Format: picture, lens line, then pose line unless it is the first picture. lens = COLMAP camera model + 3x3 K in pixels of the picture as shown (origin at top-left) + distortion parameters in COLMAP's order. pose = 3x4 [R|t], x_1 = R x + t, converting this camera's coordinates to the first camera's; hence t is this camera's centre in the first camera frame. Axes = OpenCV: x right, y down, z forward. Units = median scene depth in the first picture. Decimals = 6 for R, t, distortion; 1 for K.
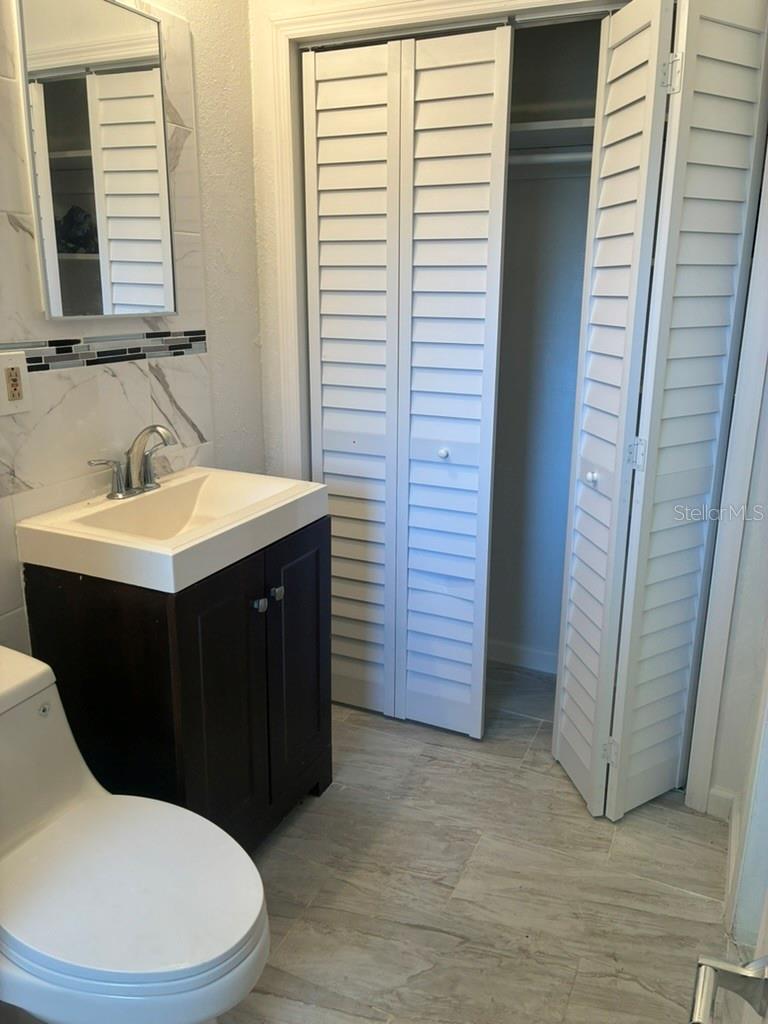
lens RADIAL K [[777.3, 0, 384.1], [0, 777.3, 512.7], [0, 0, 1]] dist [0.035410, -0.035819]
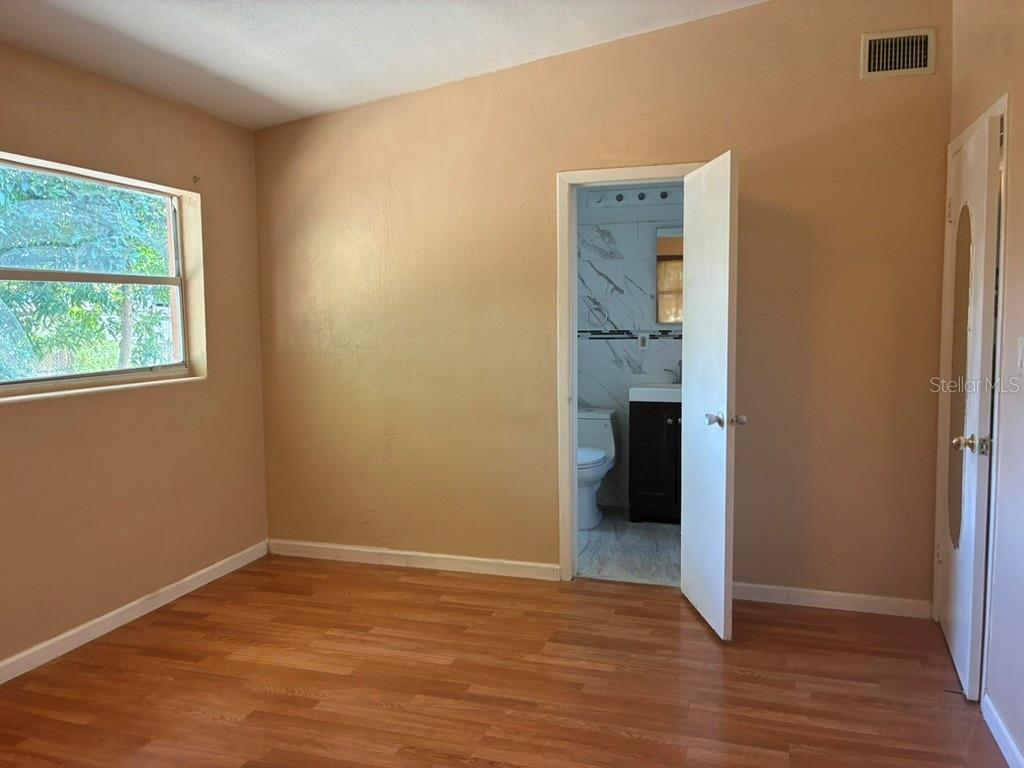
lens RADIAL K [[777.3, 0, 512.4], [0, 777.3, 386.2], [0, 0, 1]] dist [0.035410, -0.035819]
pose [[0.115274, 0.078214, -0.990250, 2.416031], [-0.269728, 0.961904, 0.044576, 0.022772], [0.956012, 0.261960, 0.131979, 0.032956]]
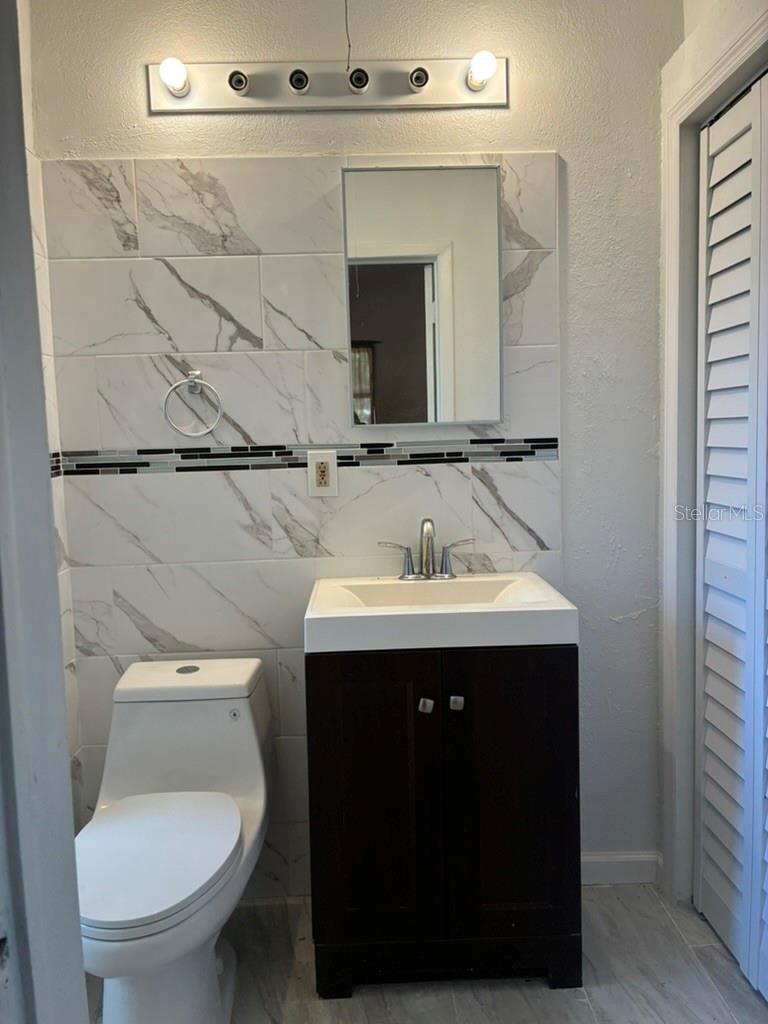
lens RADIAL K [[777.3, 0, 384.0], [0, 777.3, 512.5], [0, 0, 1]] dist [0.035410, -0.035819]
pose [[0.432370, 0.074118, -0.898645, 0.635682], [-0.220706, 0.975000, -0.025774, -0.075516], [0.874268, 0.209480, 0.437919, 0.439805]]
